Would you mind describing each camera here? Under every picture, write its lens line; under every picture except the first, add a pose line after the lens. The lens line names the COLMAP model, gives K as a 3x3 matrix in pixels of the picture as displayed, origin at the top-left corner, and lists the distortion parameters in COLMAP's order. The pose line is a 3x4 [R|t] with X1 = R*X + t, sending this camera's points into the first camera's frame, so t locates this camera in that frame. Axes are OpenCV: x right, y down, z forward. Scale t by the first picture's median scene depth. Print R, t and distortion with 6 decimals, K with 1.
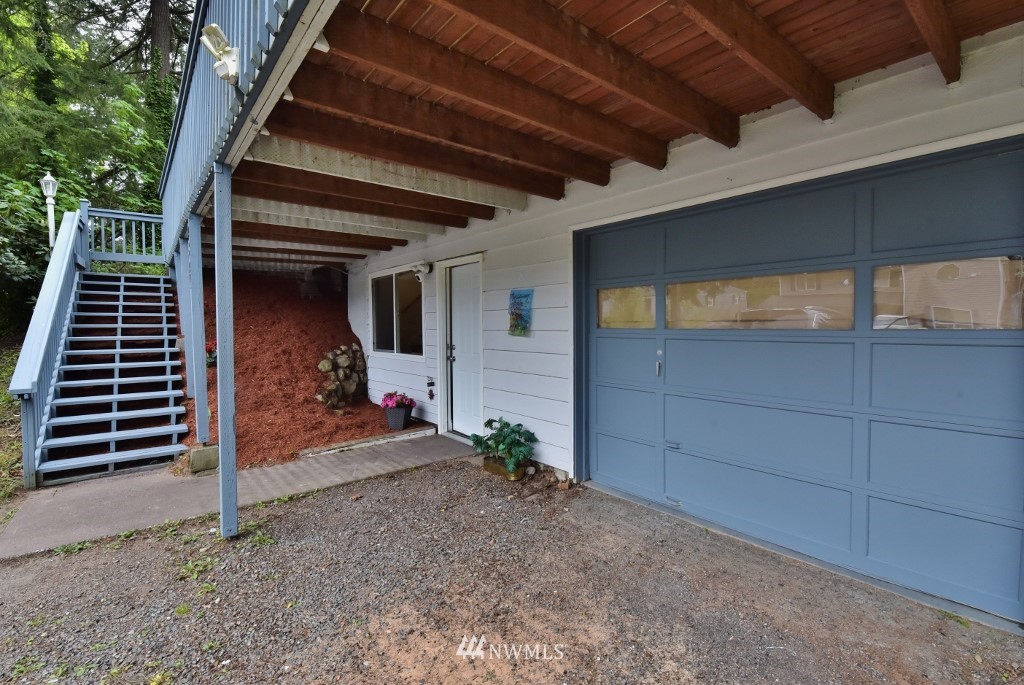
lens RADIAL K [[460.8, 0, 512.7], [0, 460.8, 334.5], [0, 0, 1]] dist [-0.012963, -0.002321]
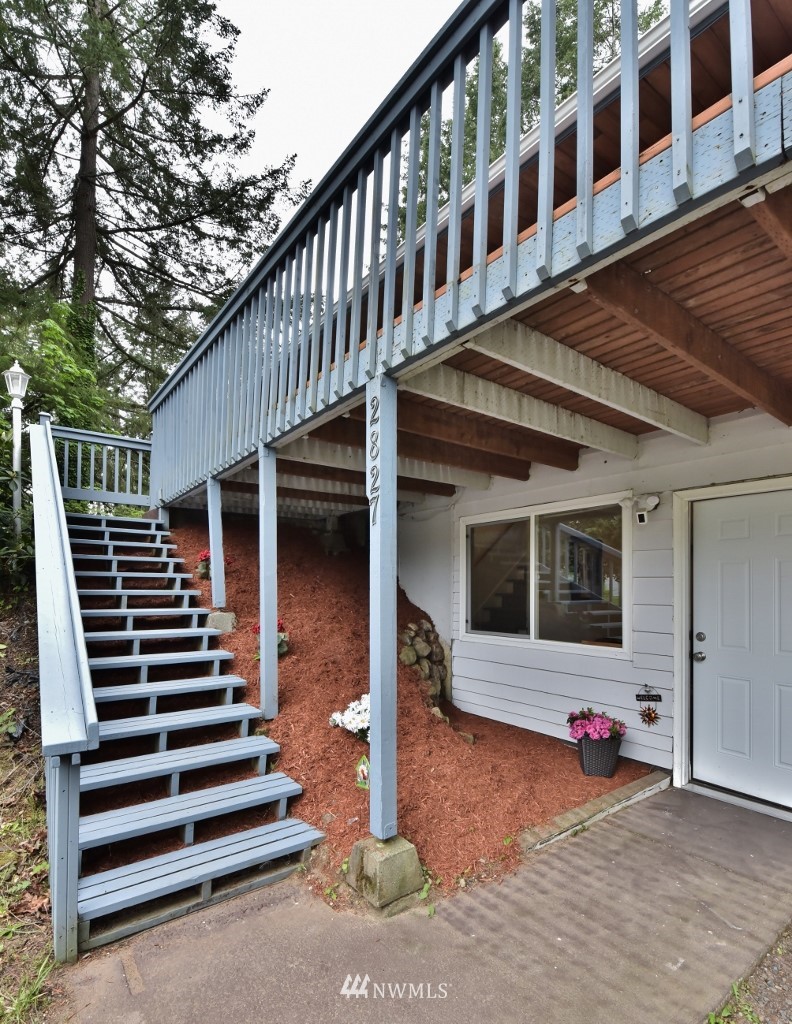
lens RADIAL K [[500.5, 0, 386.3], [0, 500.5, 579.8], [0, 0, 1]] dist [-0.013808, 0.000119]
pose [[0.998768, 0.011271, -0.048329, -0.567090], [-0.013242, 0.999086, -0.040655, -0.015301], [0.047827, 0.041245, 0.998004, 0.395452]]
